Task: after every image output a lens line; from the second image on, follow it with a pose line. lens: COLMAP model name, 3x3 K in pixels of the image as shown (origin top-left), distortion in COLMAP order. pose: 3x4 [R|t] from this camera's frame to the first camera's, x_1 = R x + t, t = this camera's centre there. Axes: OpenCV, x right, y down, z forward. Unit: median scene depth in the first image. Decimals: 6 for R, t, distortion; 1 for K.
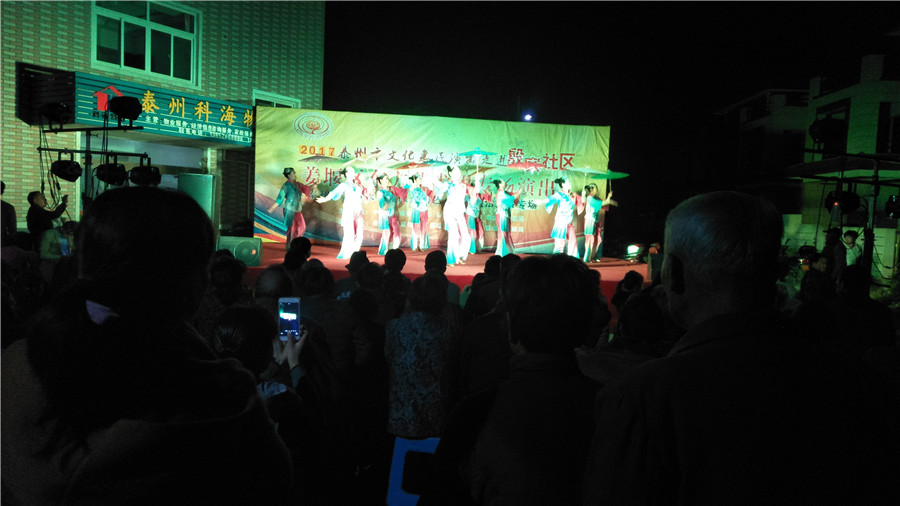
lens RADIAL K [[655.4, 0, 431.3], [0, 655.4, 264.0], [0, 0, 1]] dist [0.038494, -0.041133]
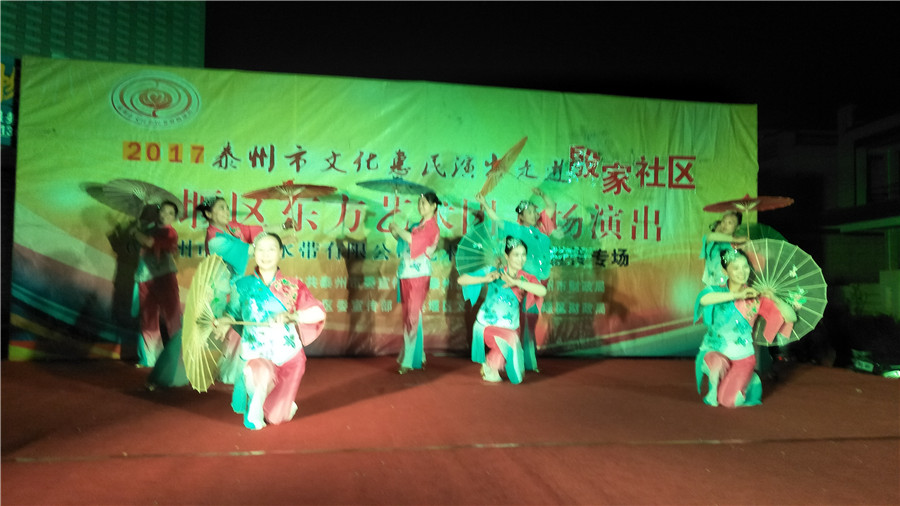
lens RADIAL K [[655.4, 0, 449.2], [0, 655.4, 254.0], [0, 0, 1]] dist [0.038494, -0.041133]
pose [[0.990771, -0.024564, 0.133304, -0.040382], [0.040676, 0.991998, -0.119526, -0.039851], [-0.129302, 0.123845, 0.983841, 0.532130]]
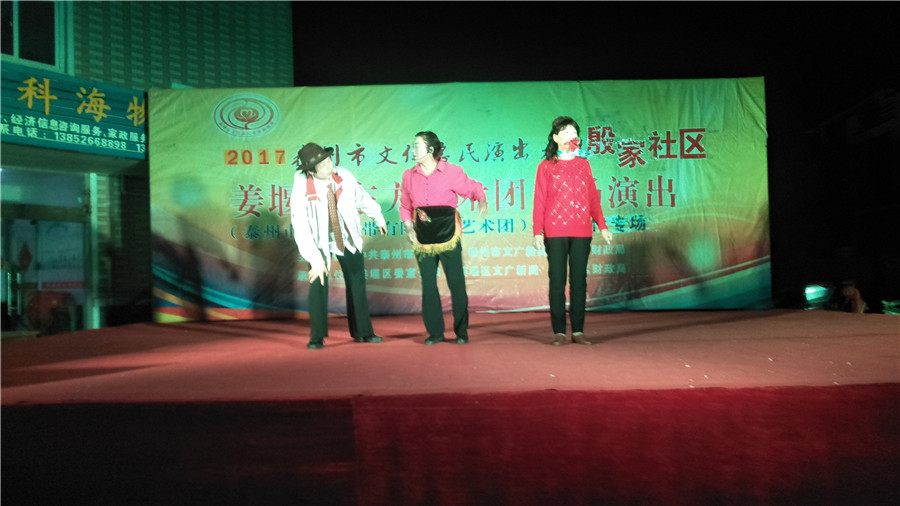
lens RADIAL K [[655.4, 0, 455.2], [0, 655.4, 268.1], [0, 0, 1]] dist [0.038494, -0.041133]
pose [[0.997102, -0.068218, -0.033673, 0.014910], [0.064793, 0.993456, -0.094055, -0.009289], [0.039869, 0.091600, 0.994997, 0.438747]]
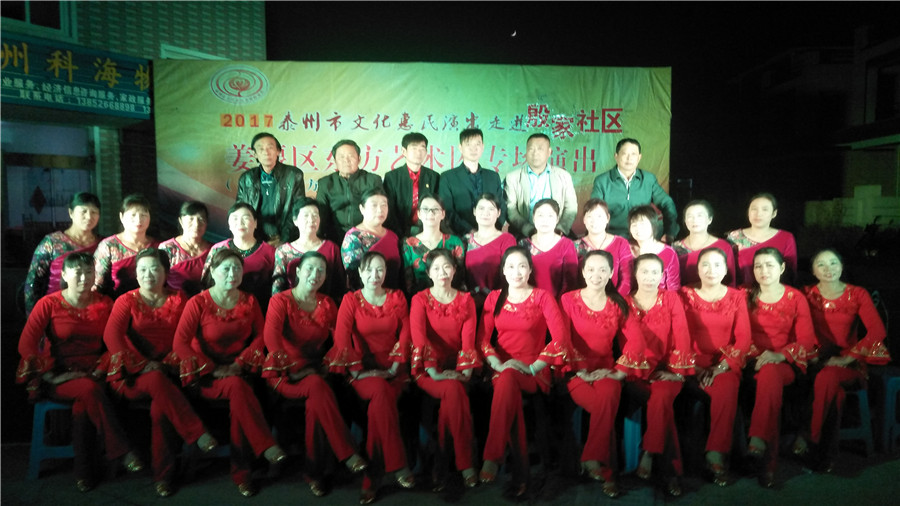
lens RADIAL K [[655.4, 0, 439.2], [0, 655.4, 247.2], [0, 0, 1]] dist [0.038494, -0.041133]
pose [[0.998363, -0.050266, 0.027299, -0.000552], [0.050717, 0.998584, -0.016063, -0.020937], [-0.026452, 0.017421, 0.999498, 0.316119]]
